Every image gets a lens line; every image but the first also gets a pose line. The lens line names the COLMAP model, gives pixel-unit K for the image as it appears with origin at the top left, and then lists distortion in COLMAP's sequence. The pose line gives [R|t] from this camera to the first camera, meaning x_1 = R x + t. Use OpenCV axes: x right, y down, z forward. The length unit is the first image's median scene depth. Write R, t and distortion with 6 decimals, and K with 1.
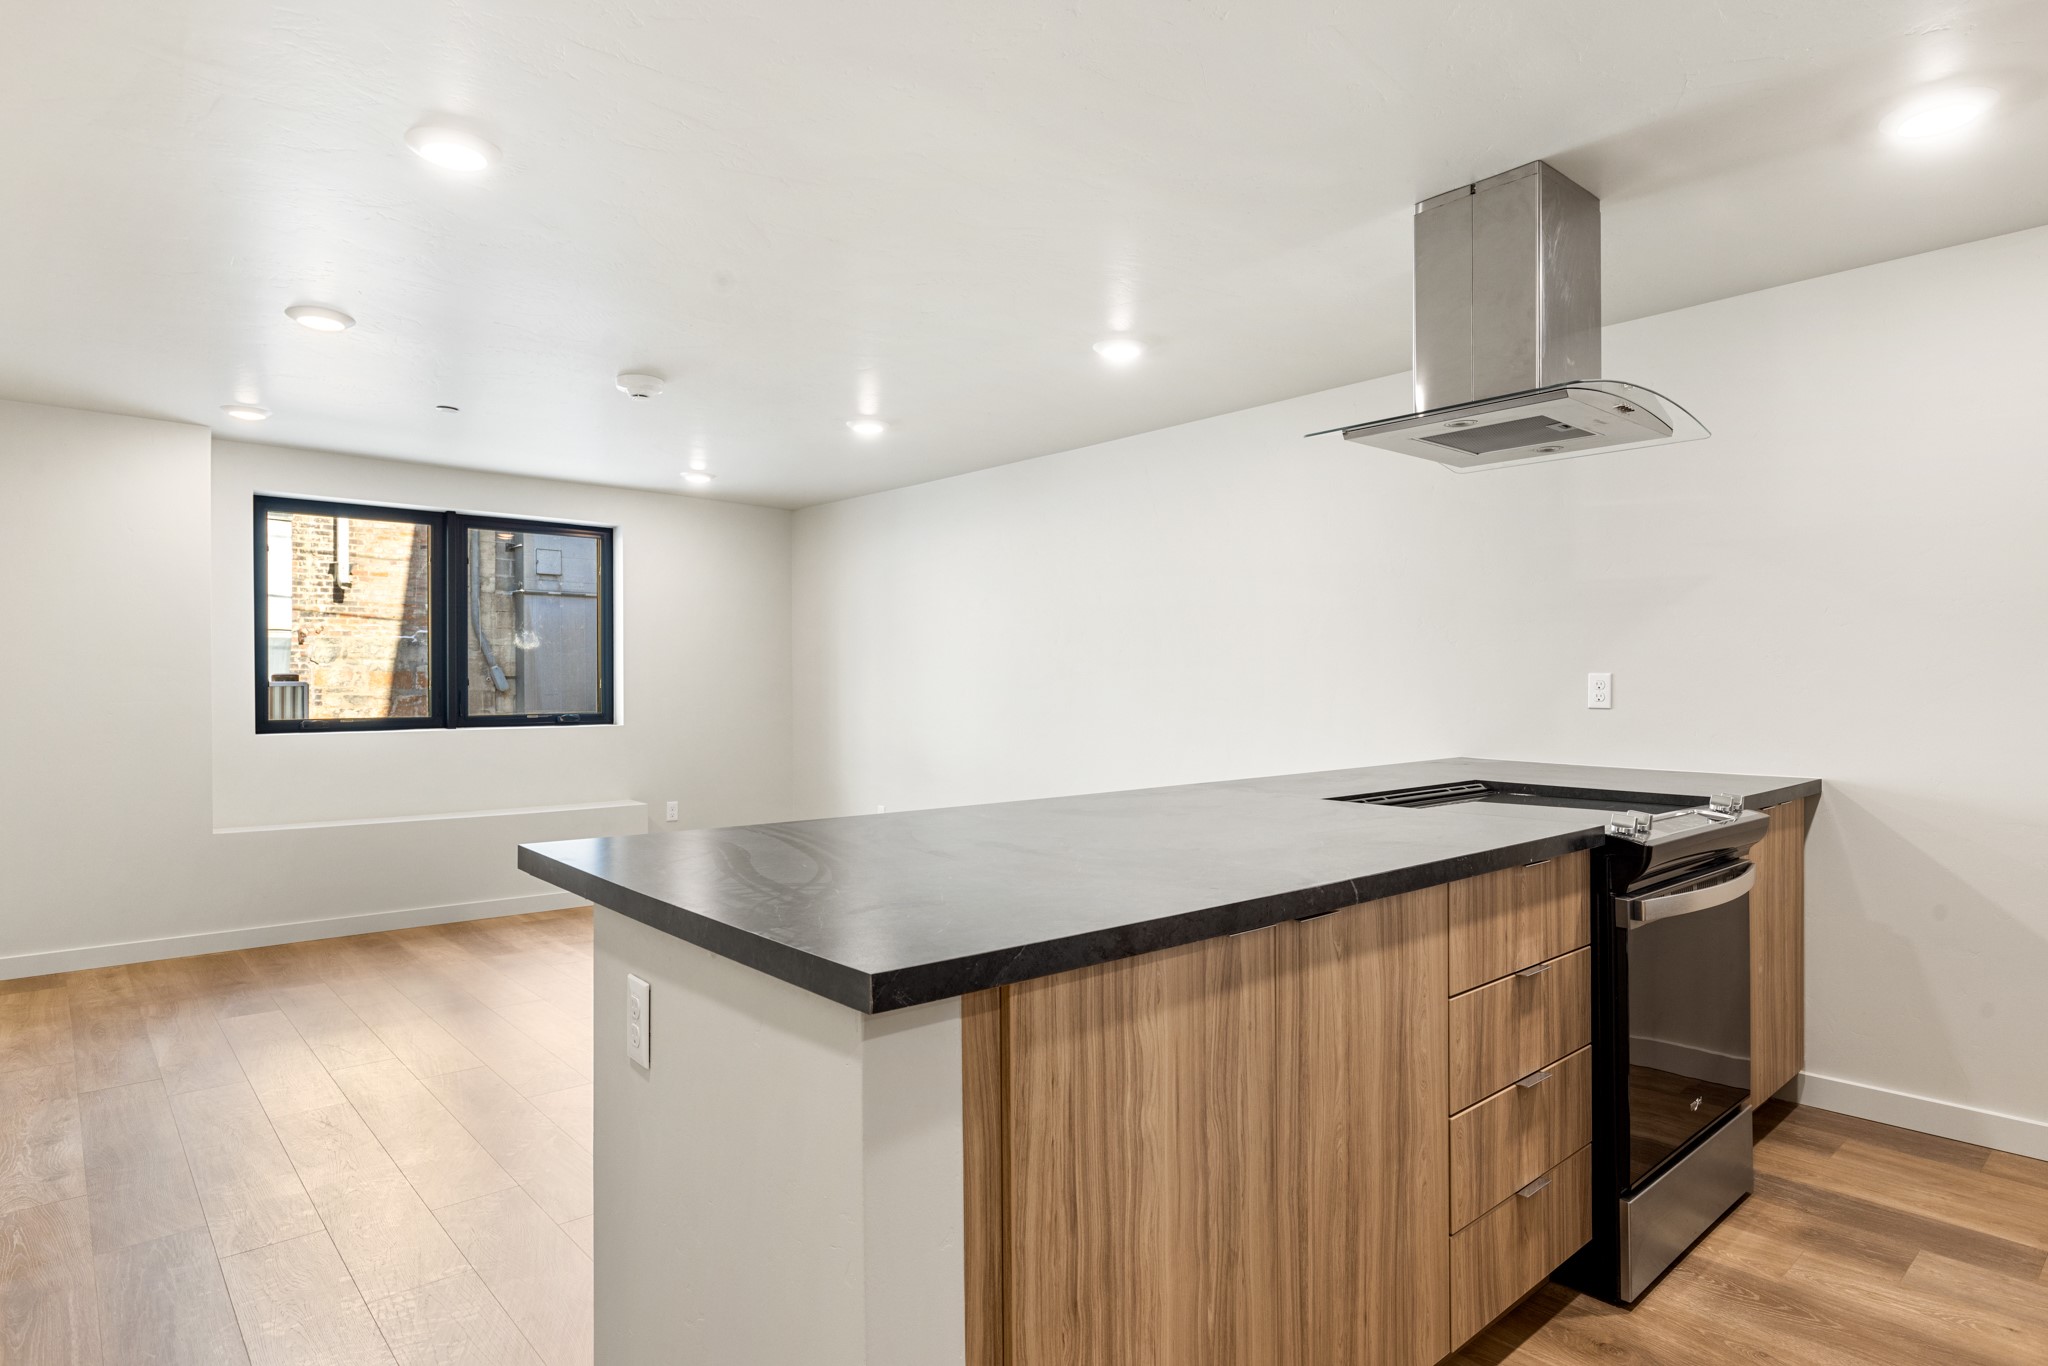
lens RADIAL K [[1100.7, 0, 1025.2], [0, 1100.7, 666.7], [0, 0, 1]] dist [0.001111, 0.000796]
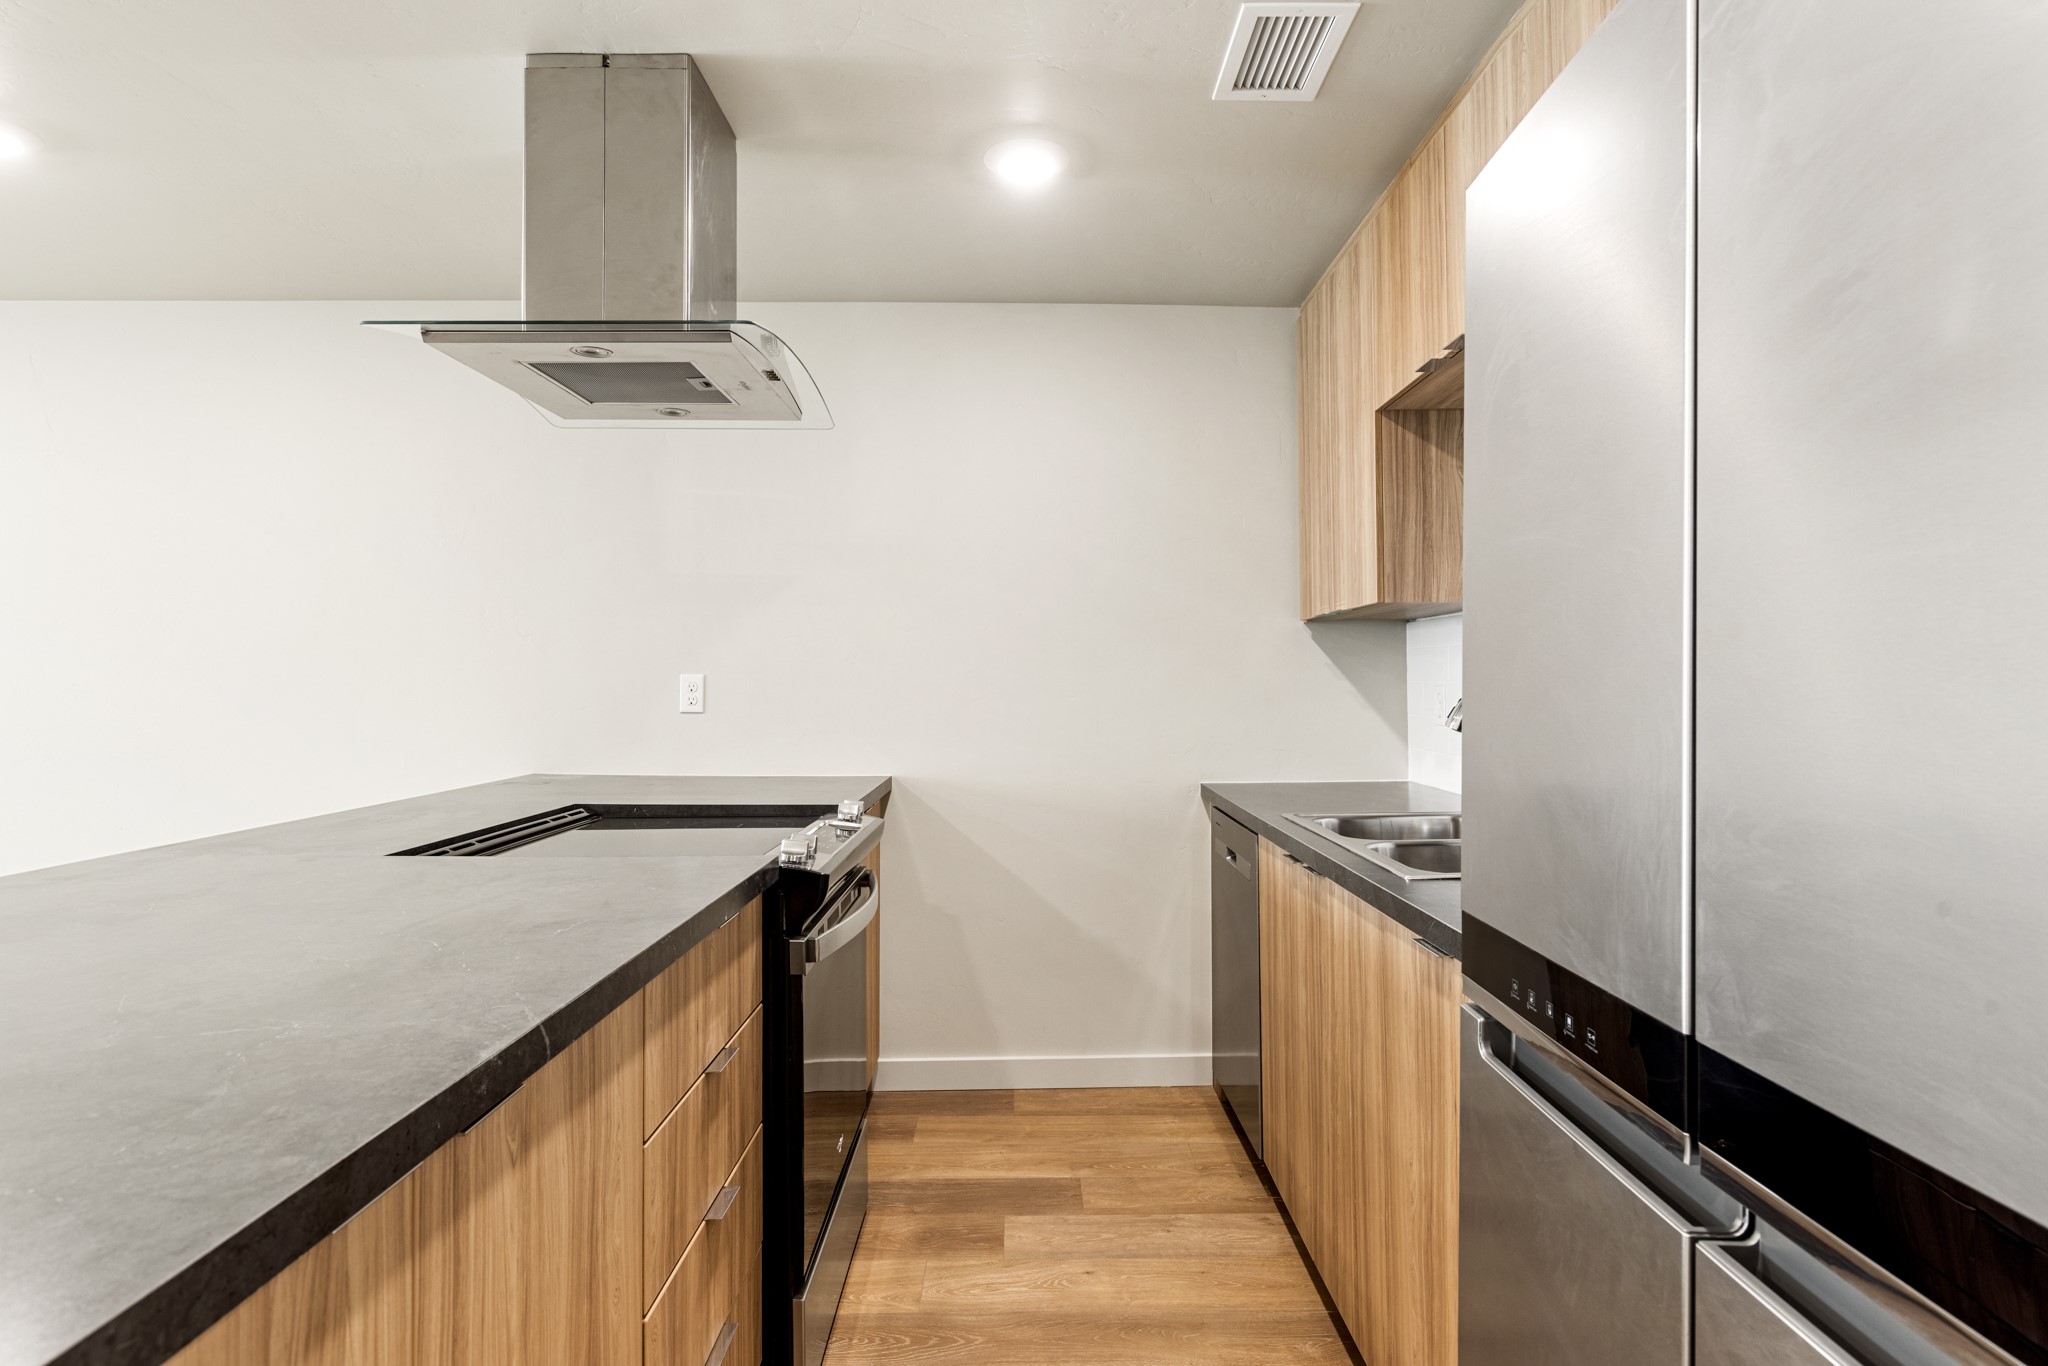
lens RADIAL K [[1100.7, 0, 1025.2], [0, 1100.7, 666.7], [0, 0, 1]] dist [0.001111, 0.000796]
pose [[0.656565, 0.011820, 0.754177, 0.010647], [-0.010947, 0.999921, -0.006141, 0.002284], [-0.754190, -0.004224, 0.656642, 0.207677]]
